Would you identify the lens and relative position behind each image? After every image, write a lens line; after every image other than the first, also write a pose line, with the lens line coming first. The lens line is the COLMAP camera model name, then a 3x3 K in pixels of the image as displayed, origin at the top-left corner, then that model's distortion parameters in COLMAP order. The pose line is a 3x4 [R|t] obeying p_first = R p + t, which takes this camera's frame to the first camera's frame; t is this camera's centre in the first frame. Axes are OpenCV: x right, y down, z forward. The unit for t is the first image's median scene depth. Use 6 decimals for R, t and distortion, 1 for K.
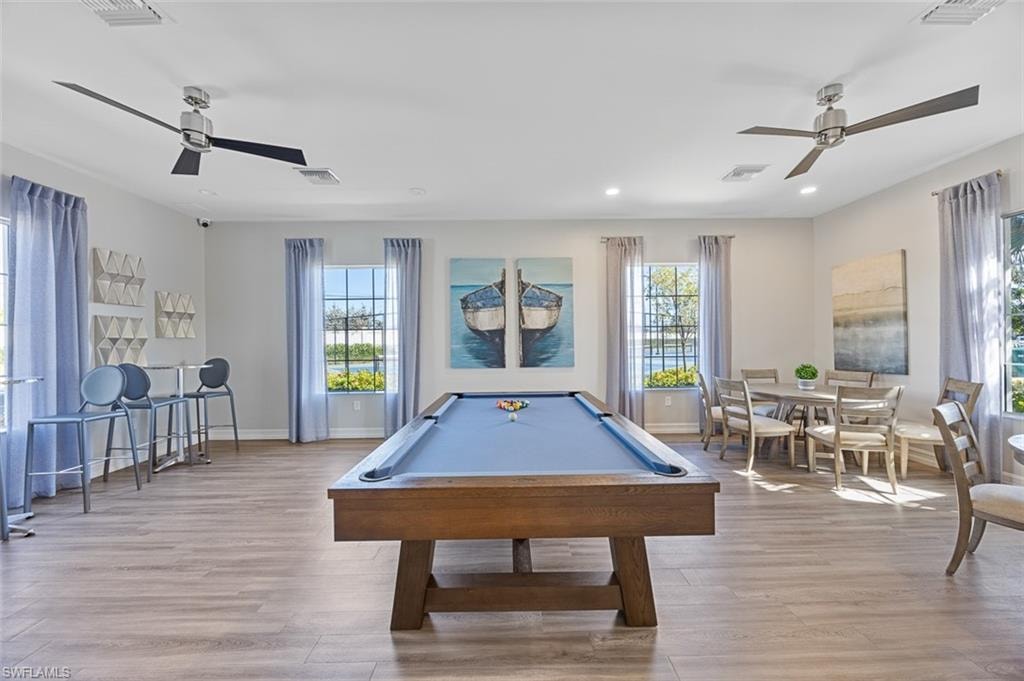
lens RADIAL K [[390.5, 0, 511.4], [0, 390.5, 339.4], [0, 0, 1]] dist [-0.001480, -0.000145]
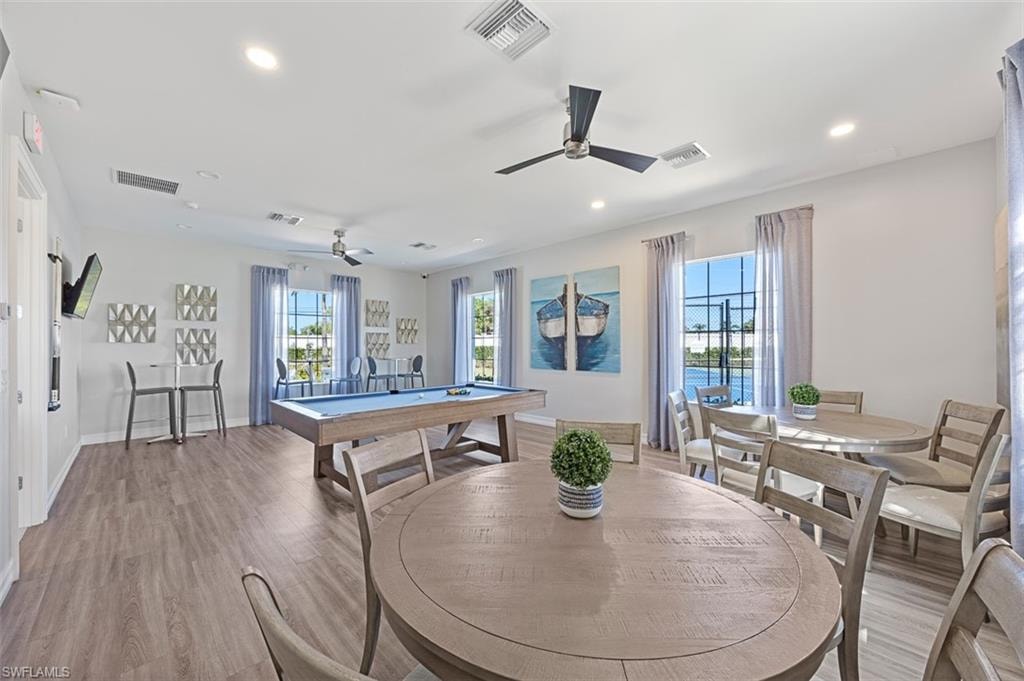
lens RADIAL K [[390.5, 0, 508.4], [0, 390.5, 342.3], [0, 0, 1]] dist [-0.001480, -0.000145]
pose [[0.691984, 0.000691, -0.721913, 0.694812], [-0.005277, 0.999978, -0.004101, -0.003455], [0.721894, 0.006648, 0.691972, 0.087152]]
